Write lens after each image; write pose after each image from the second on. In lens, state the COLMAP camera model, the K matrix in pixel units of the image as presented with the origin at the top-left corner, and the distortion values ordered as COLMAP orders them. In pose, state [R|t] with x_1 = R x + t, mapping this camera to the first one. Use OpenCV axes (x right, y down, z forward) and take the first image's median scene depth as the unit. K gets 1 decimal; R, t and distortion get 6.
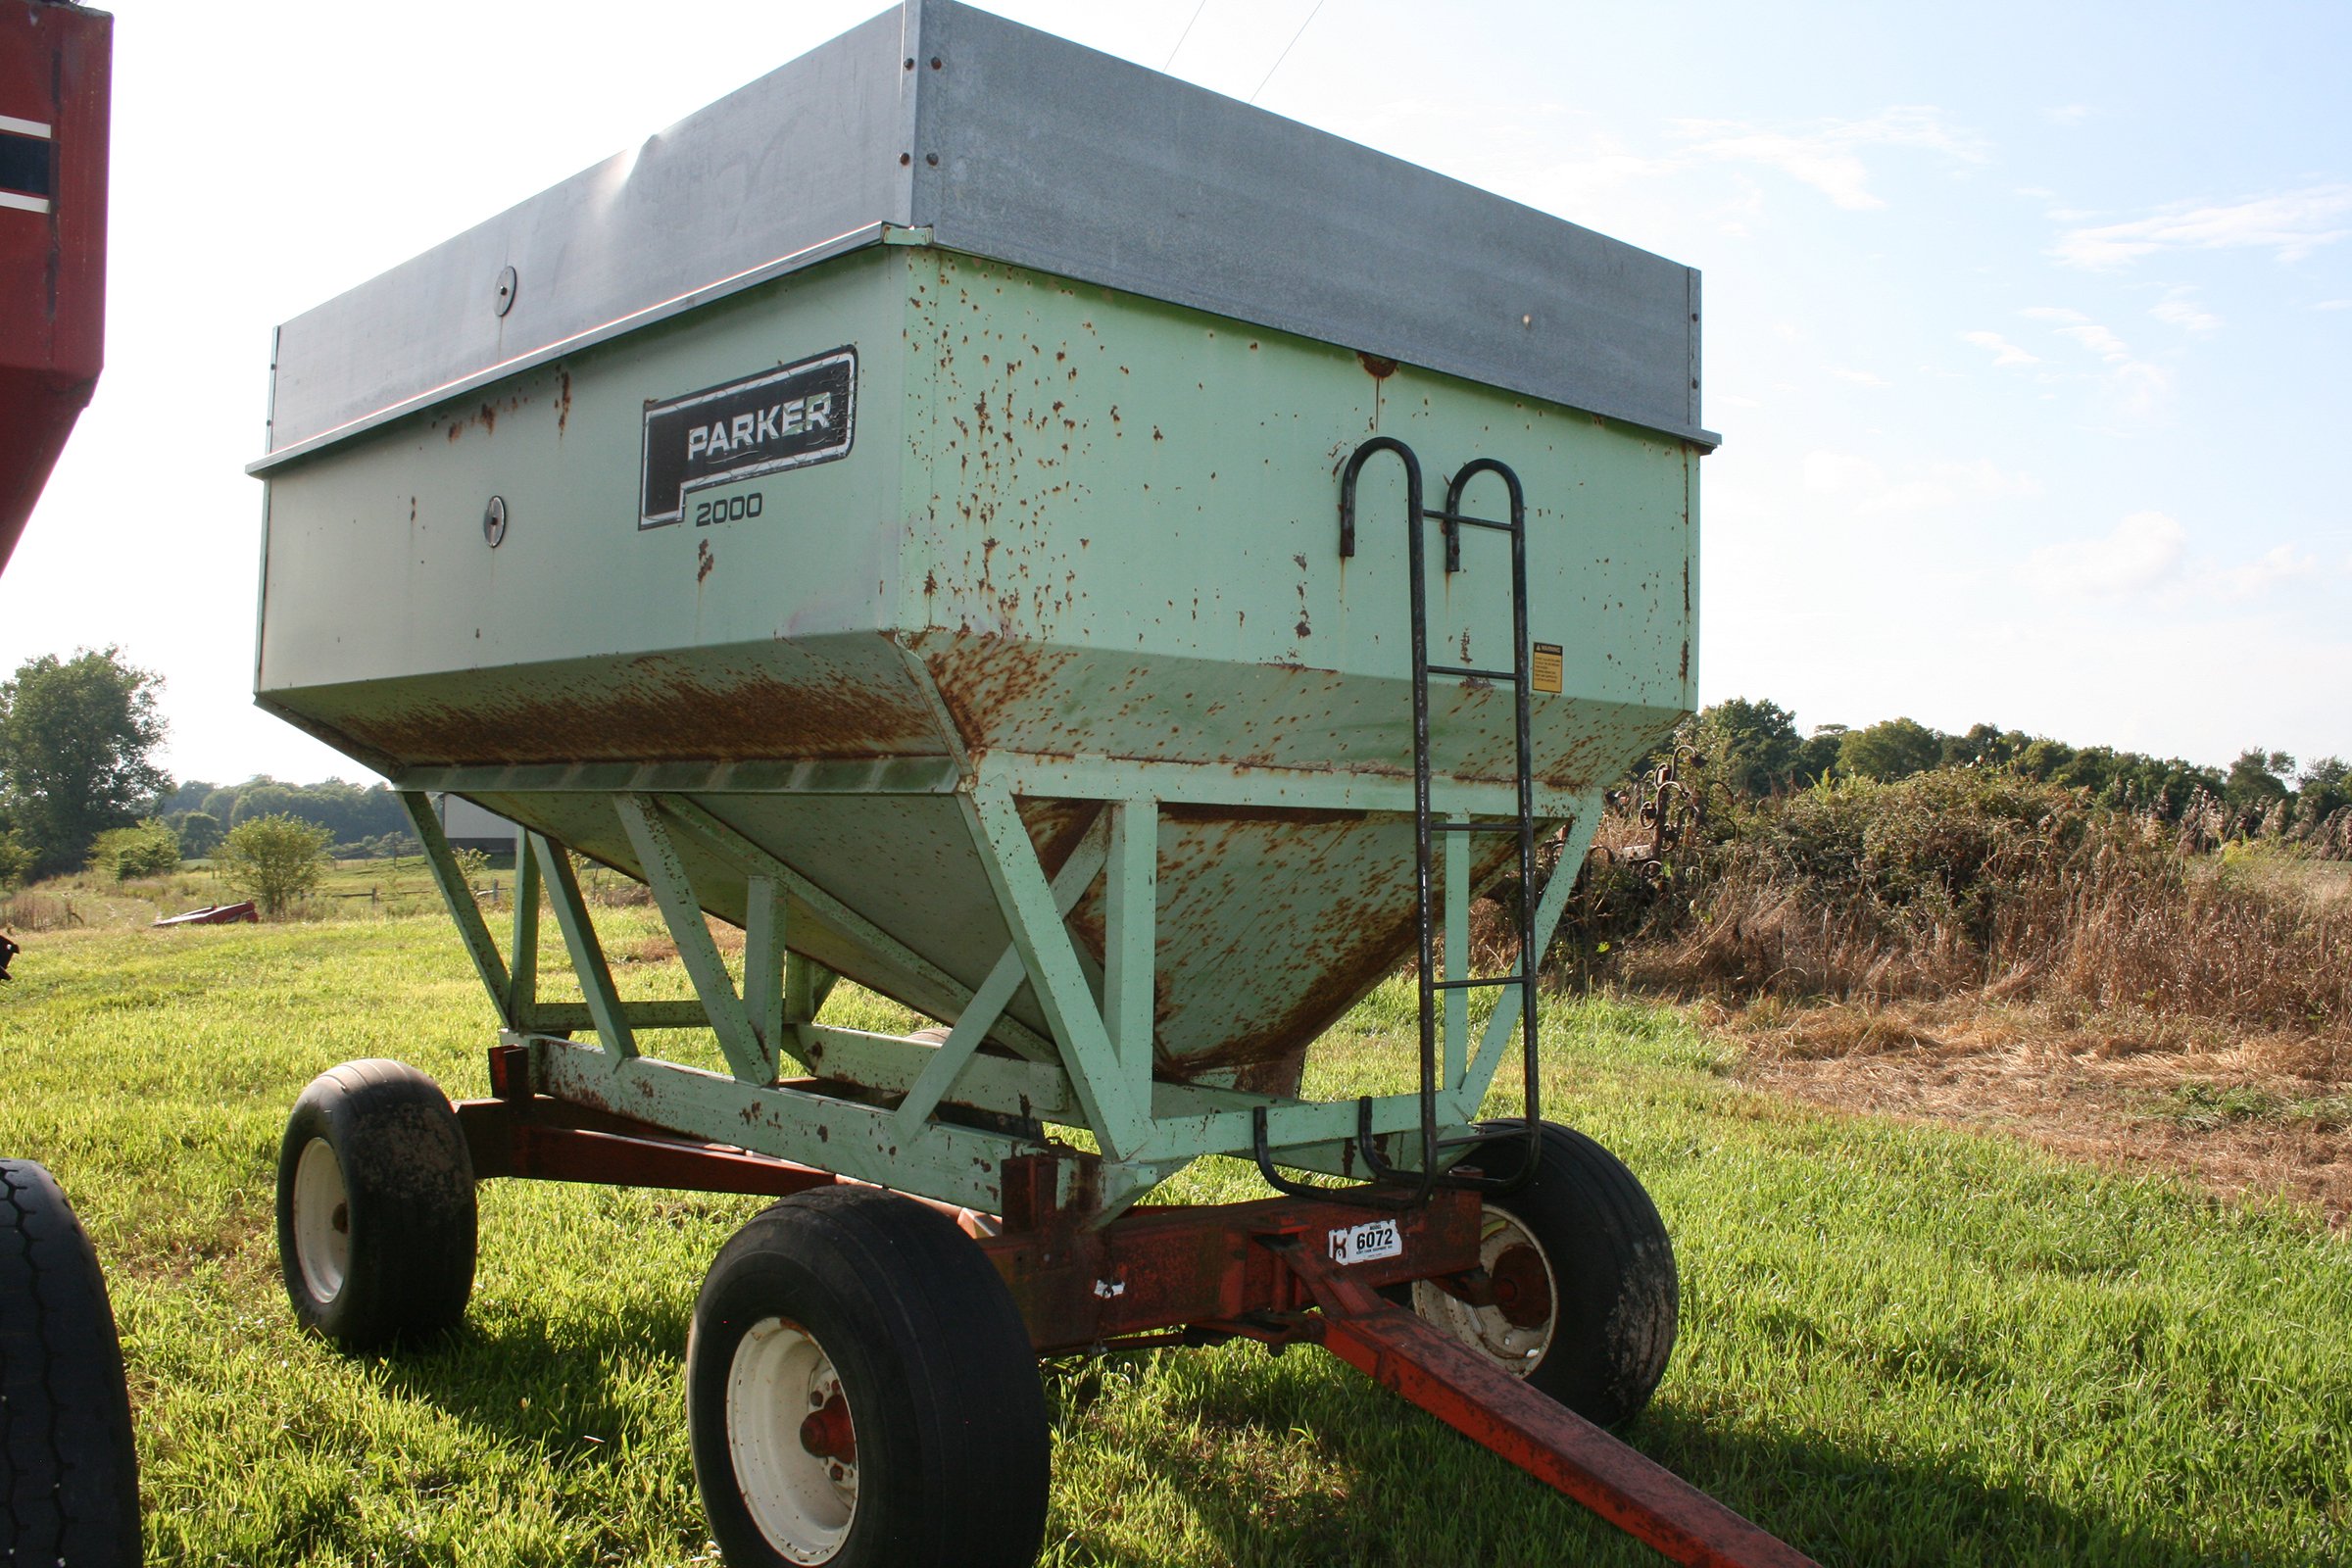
lens RADIAL K [[1920.9, 0, 1185.2], [0, 1920.9, 862.3], [0, 0, 1]] dist [-0.127601, 0.075621]
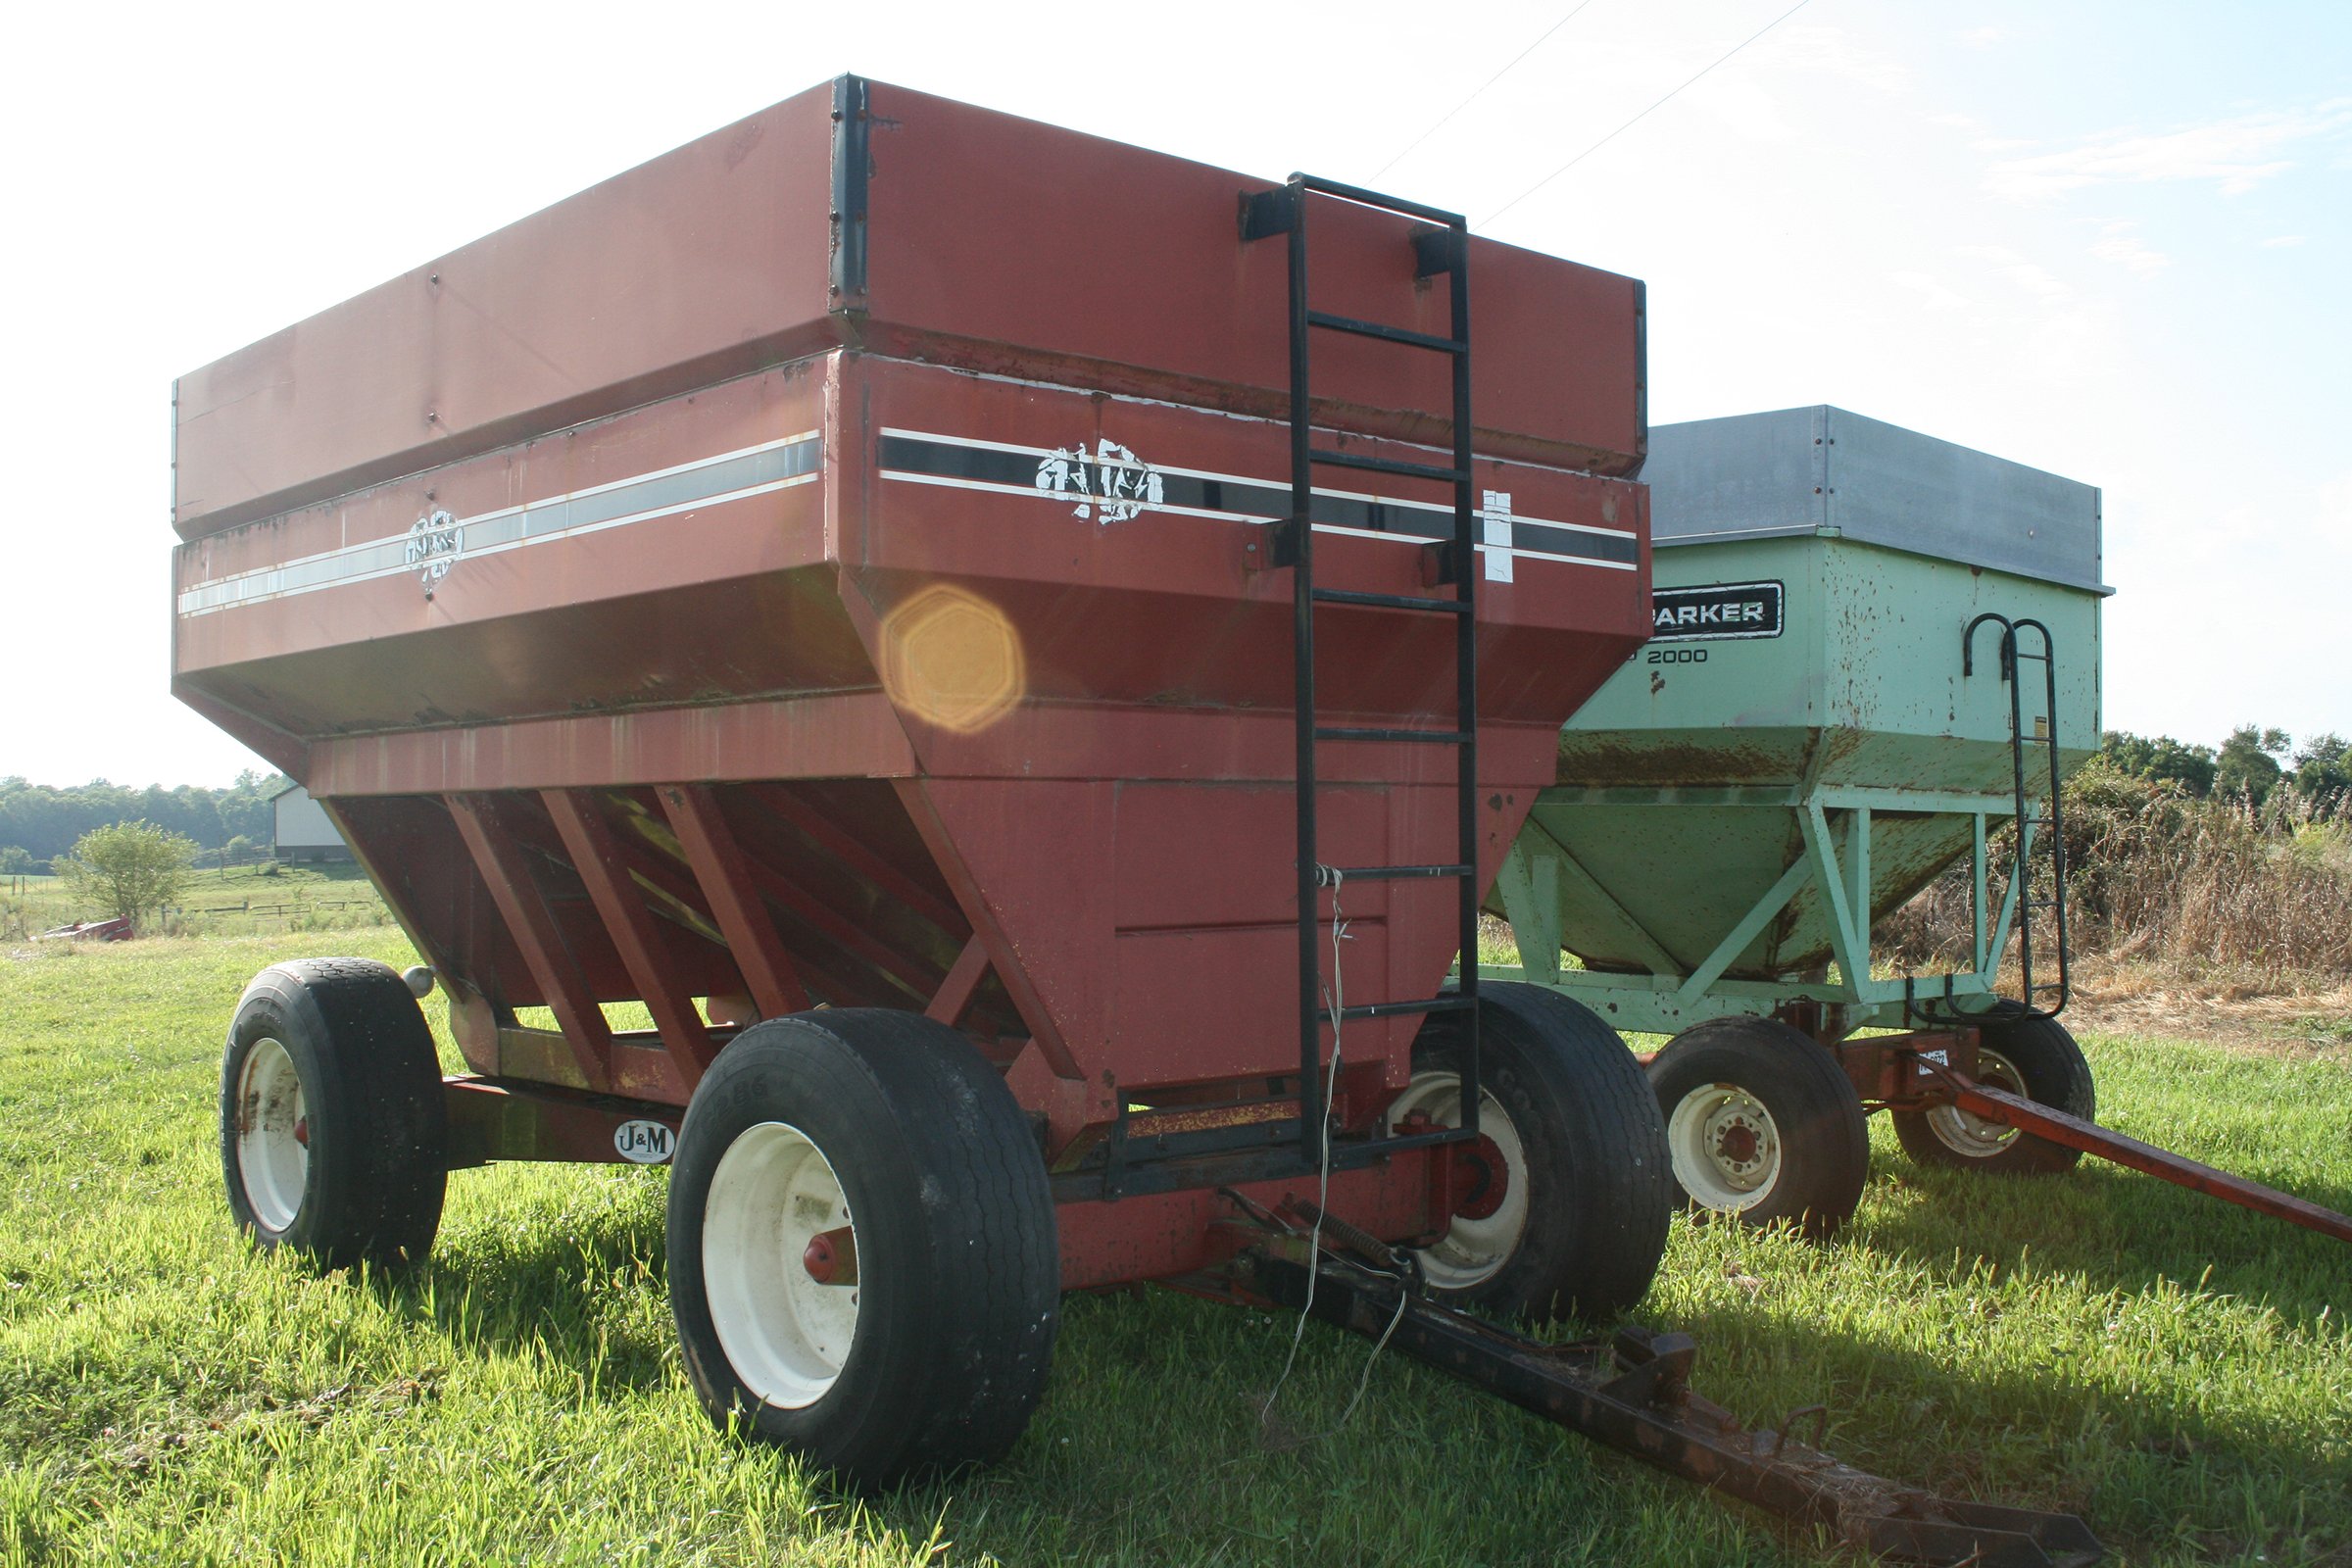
lens RADIAL K [[2132.6, 0, 1226.2], [0, 2132.6, 875.7], [0, 0, 1]] dist [-0.070654, 0.008057]
pose [[0.997500, -0.013056, 0.069447, -0.746486], [0.012632, 0.999899, 0.006544, 0.010757], [-0.069525, -0.005650, 0.997564, -0.955204]]
